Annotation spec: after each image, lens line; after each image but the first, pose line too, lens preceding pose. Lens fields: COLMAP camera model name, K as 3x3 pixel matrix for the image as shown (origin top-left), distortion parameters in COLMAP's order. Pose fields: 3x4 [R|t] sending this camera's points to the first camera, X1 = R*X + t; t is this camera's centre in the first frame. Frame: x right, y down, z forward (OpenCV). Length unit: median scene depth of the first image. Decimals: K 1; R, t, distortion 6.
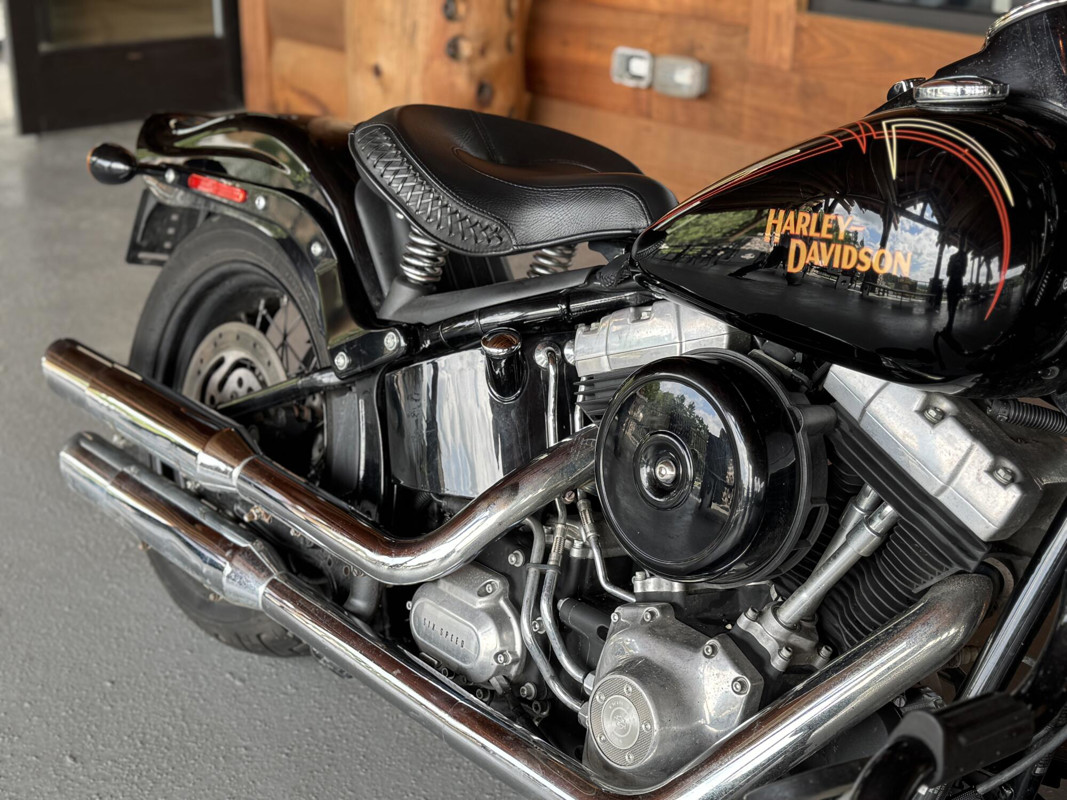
lens RADIAL K [[1501.3, 0, 533.5], [0, 1501.3, 400.0], [0, 0, 1]] dist [0.186727, -0.459771]
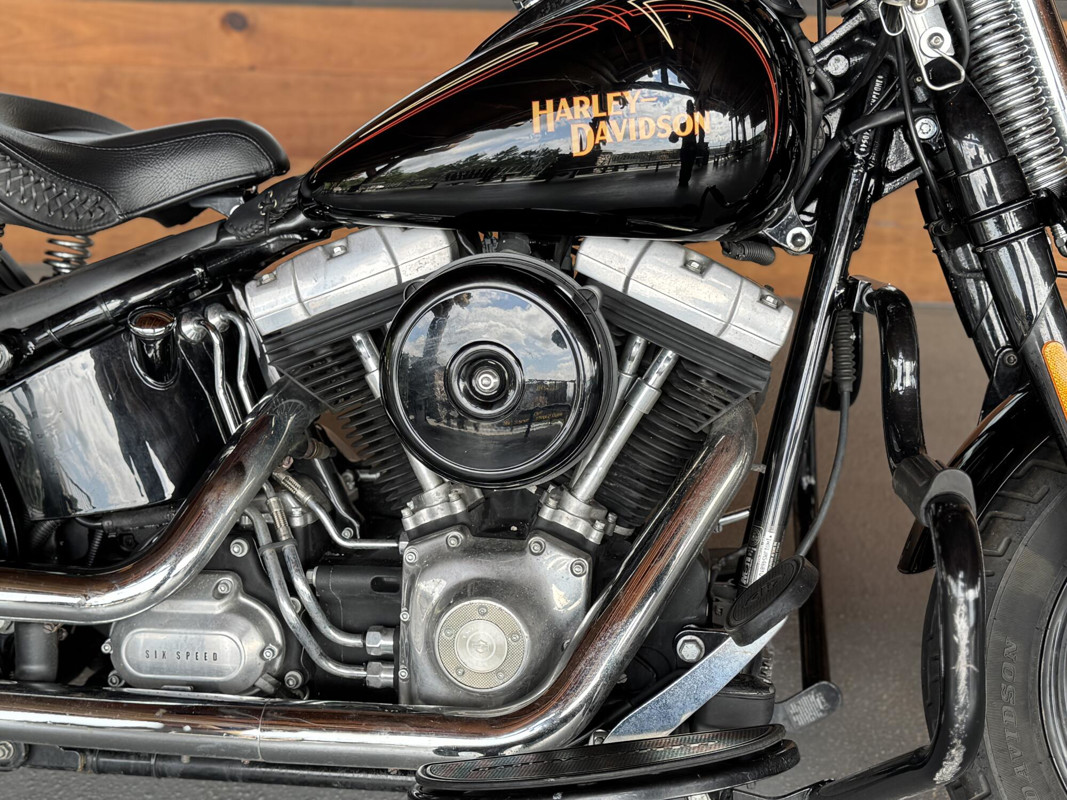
lens RADIAL K [[1501.3, 0, 533.5], [0, 1501.3, 400.0], [0, 0, 1]] dist [0.186727, -0.459771]
pose [[0.761810, -0.242354, 0.600758, -0.403225], [0.244860, 0.966308, 0.079318, -0.009614], [-0.599740, 0.086676, 0.795486, 0.161442]]
